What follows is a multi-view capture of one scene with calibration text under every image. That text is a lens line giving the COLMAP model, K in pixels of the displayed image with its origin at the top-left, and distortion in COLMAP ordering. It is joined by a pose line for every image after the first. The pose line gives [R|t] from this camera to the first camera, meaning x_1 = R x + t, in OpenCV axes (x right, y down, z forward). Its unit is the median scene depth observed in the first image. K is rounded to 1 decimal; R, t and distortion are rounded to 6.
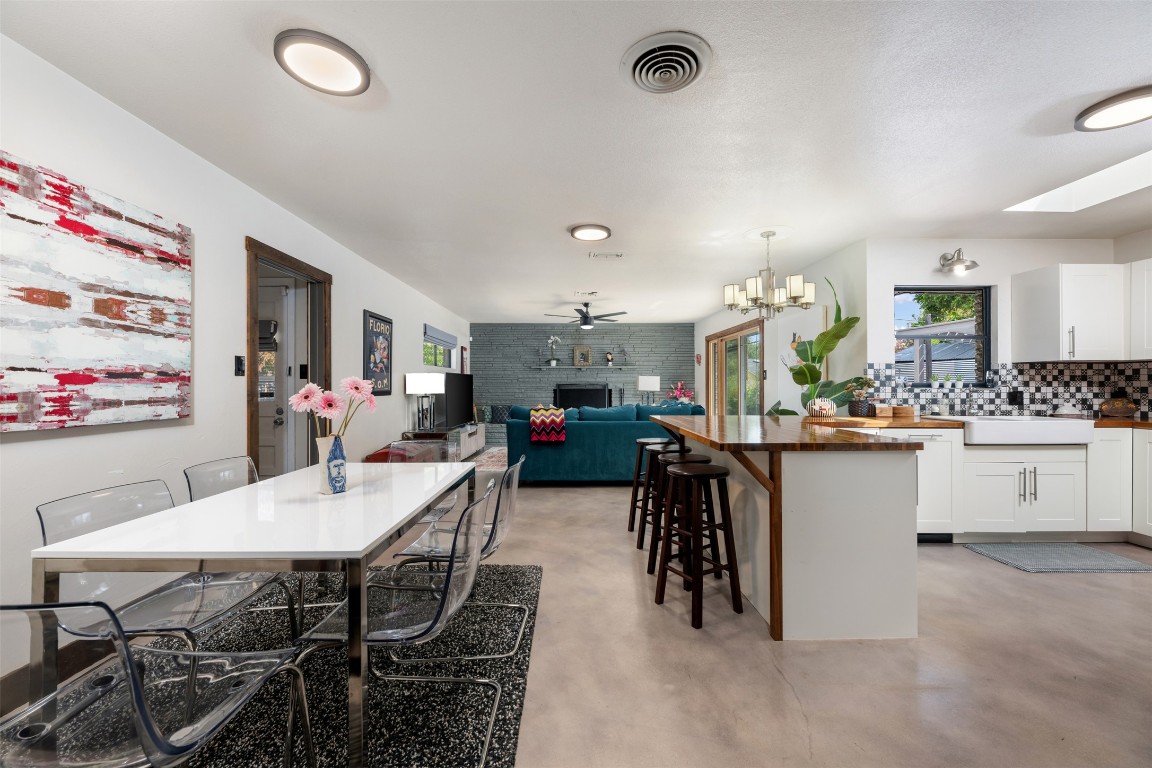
lens RADIAL K [[462.0, 0, 576.5], [0, 462.0, 383.4], [0, 0, 1]] dist [-0.001230, -0.000300]
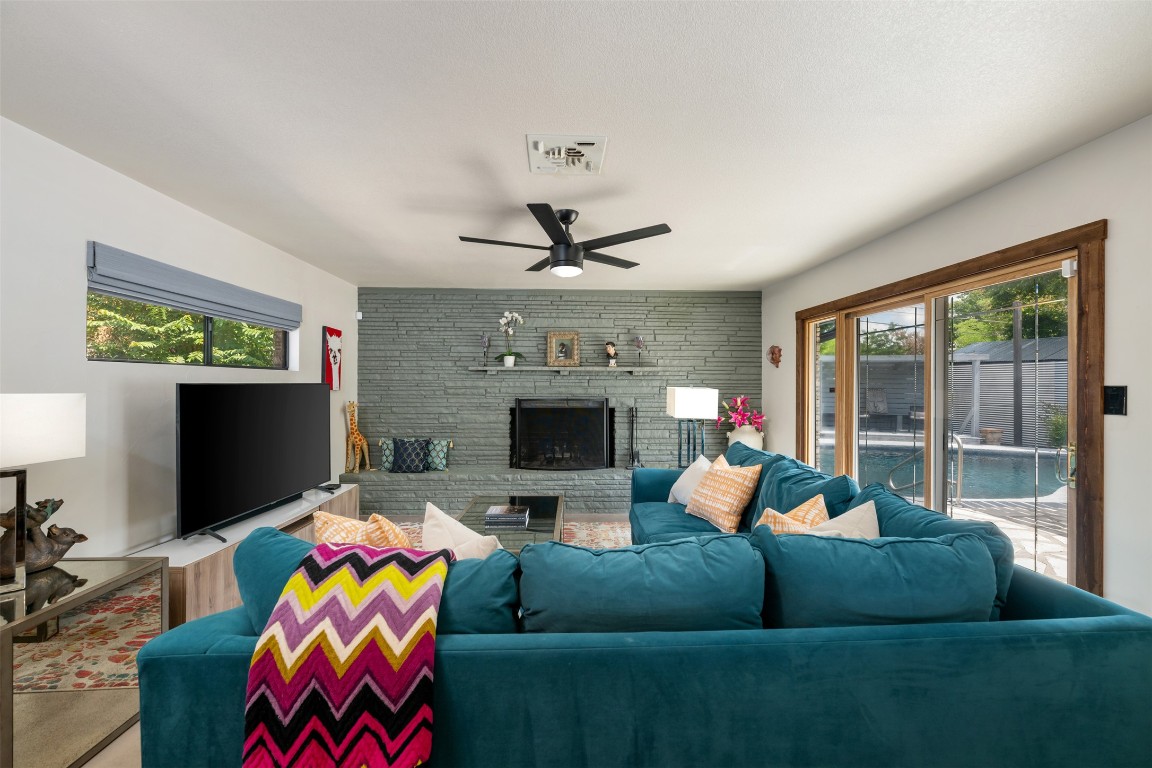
lens RADIAL K [[462.0, 0, 578.0], [0, 462.0, 385.8], [0, 0, 1]] dist [-0.001230, -0.000300]
pose [[0.999621, 0.005177, 0.027041, 0.017053], [-0.005356, 0.999964, 0.006541, -0.018414], [-0.027006, -0.006683, 0.999613, 0.448159]]
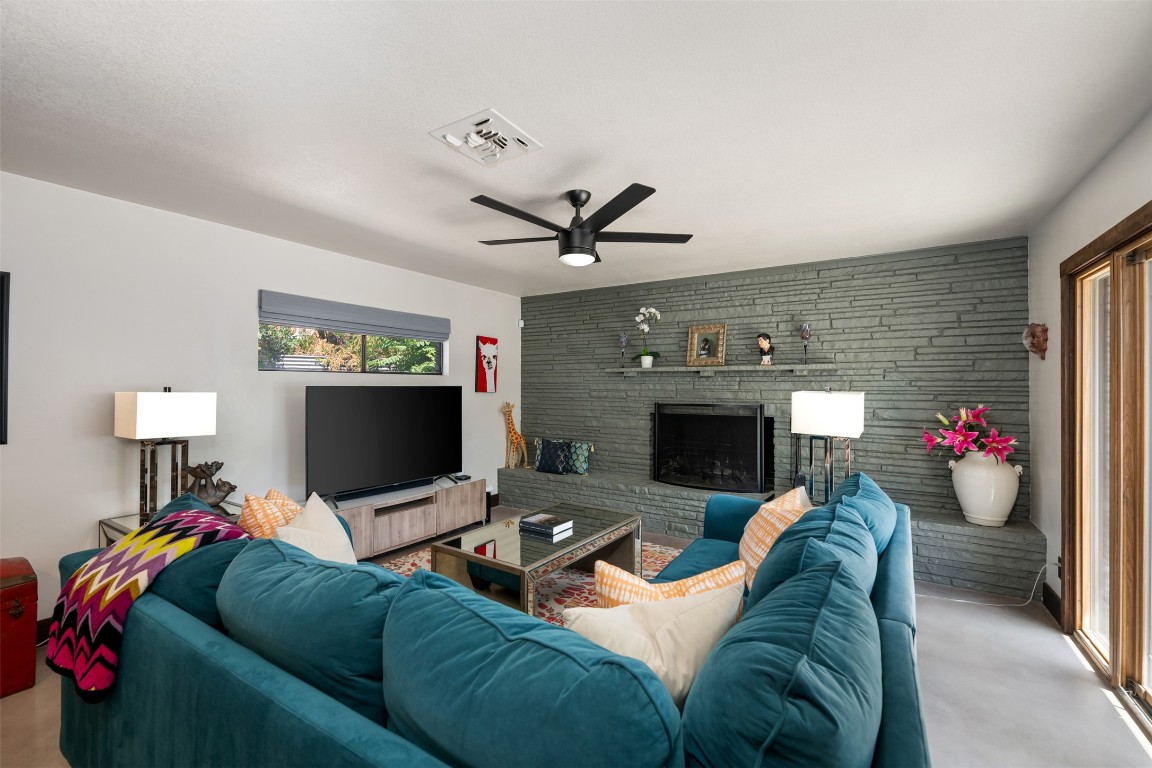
lens RADIAL K [[491.0, 0, 569.8], [0, 491.0, 384.7], [0, 0, 1]] dist [-0.002181, 0.000087]
pose [[0.835299, 0.002827, -0.549789, 0.173115], [-0.002992, 0.999995, 0.000596, -0.018753], [0.549789, 0.001147, 0.835303, 0.511163]]
